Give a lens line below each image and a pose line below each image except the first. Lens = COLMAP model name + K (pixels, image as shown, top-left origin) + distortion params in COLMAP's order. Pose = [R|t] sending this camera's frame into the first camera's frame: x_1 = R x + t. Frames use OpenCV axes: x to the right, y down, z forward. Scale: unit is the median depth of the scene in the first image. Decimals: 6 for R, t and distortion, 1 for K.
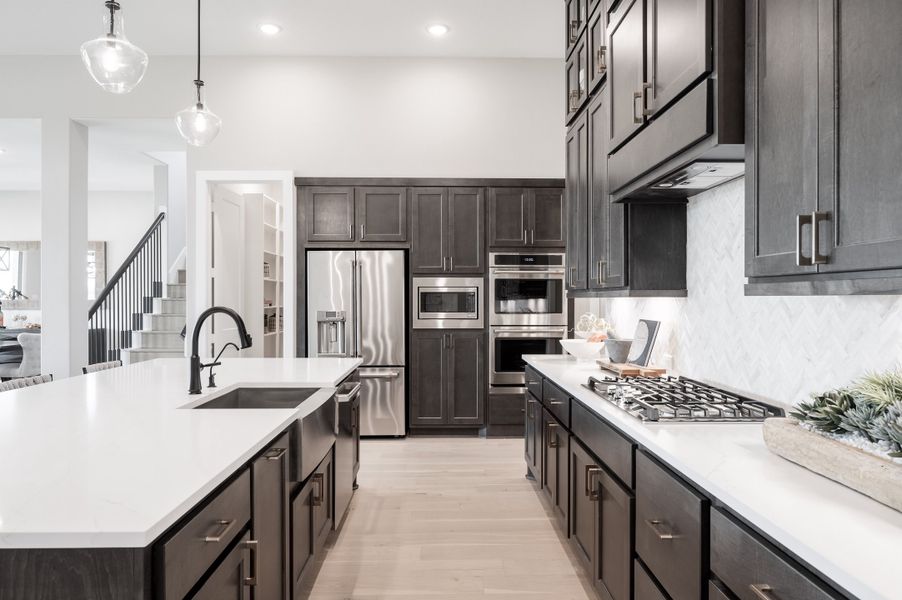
lens RADIAL K [[614.9, 0, 470.1], [0, 614.9, 303.7], [0, 0, 1]] dist [-0.006412, 0.003717]
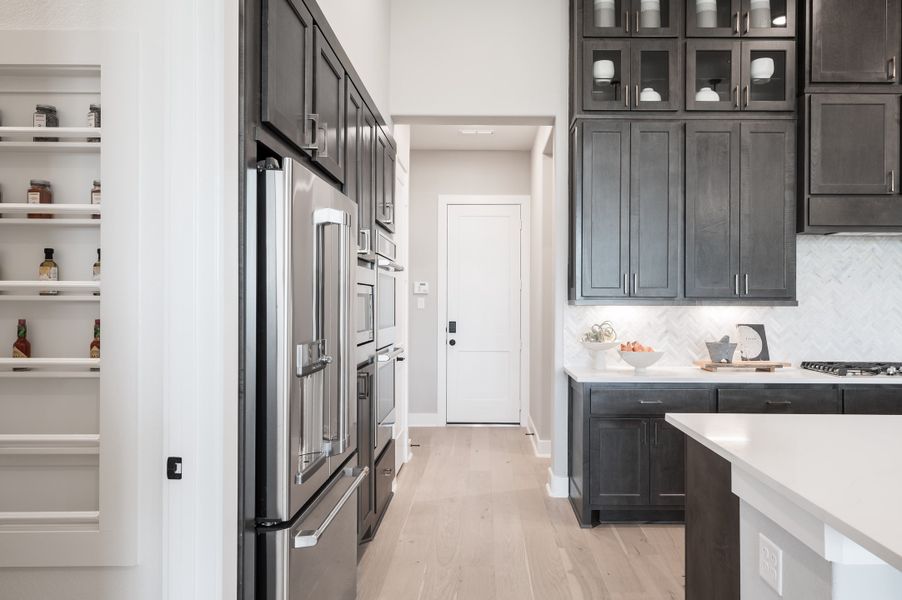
lens RADIAL K [[614.9, 0, 486.2], [0, 614.9, 312.6], [0, 0, 1]] dist [-0.006412, 0.003717]
pose [[0.026943, -0.014411, 0.999533, -0.565029], [0.003382, 0.999892, 0.014325, -0.009435], [-0.999631, 0.002994, 0.026989, 0.877247]]
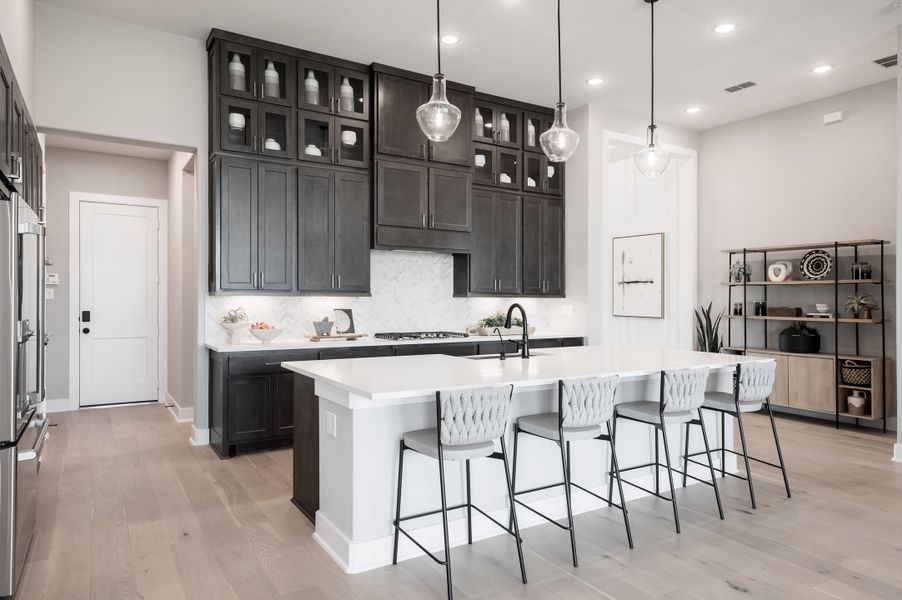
lens RADIAL K [[569.2, 0, 448.5], [0, 569.2, 299.5], [0, 0, 1]] dist [0.028649, 0.004889]
pose [[-0.501305, -0.005175, 0.865255, -0.784558], [0.000851, 0.999979, 0.006474, -0.006854], [-0.865270, 0.003982, -0.501290, 0.923019]]
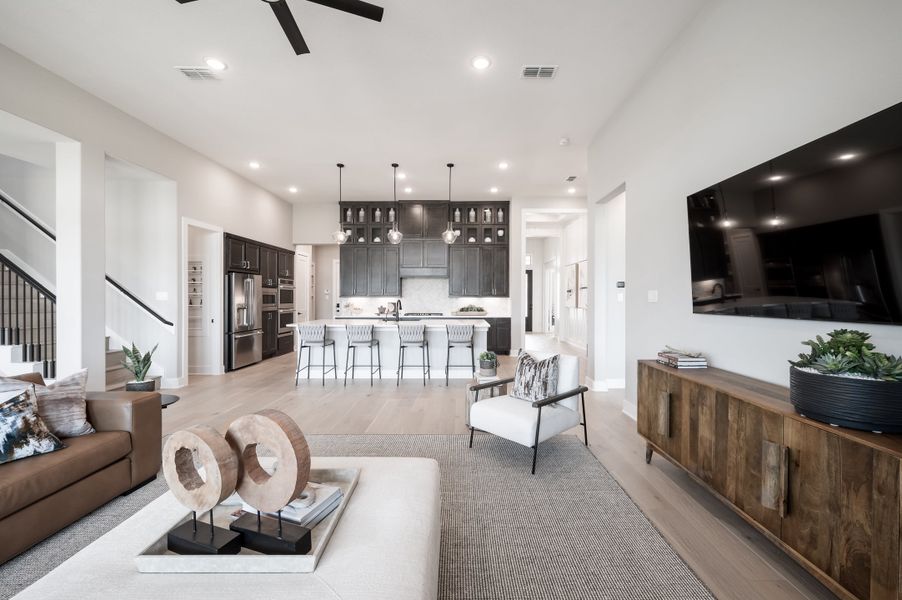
lens RADIAL K [[356.4, 0, 456.0], [0, 356.4, 304.3], [0, 0, 1]] dist [0.002273, -0.001051]
pose [[0.032657, -0.018692, 0.999292, -1.340682], [0.006285, 0.999809, 0.018496, -0.002631], [-0.999447, 0.005677, 0.032768, 0.261244]]
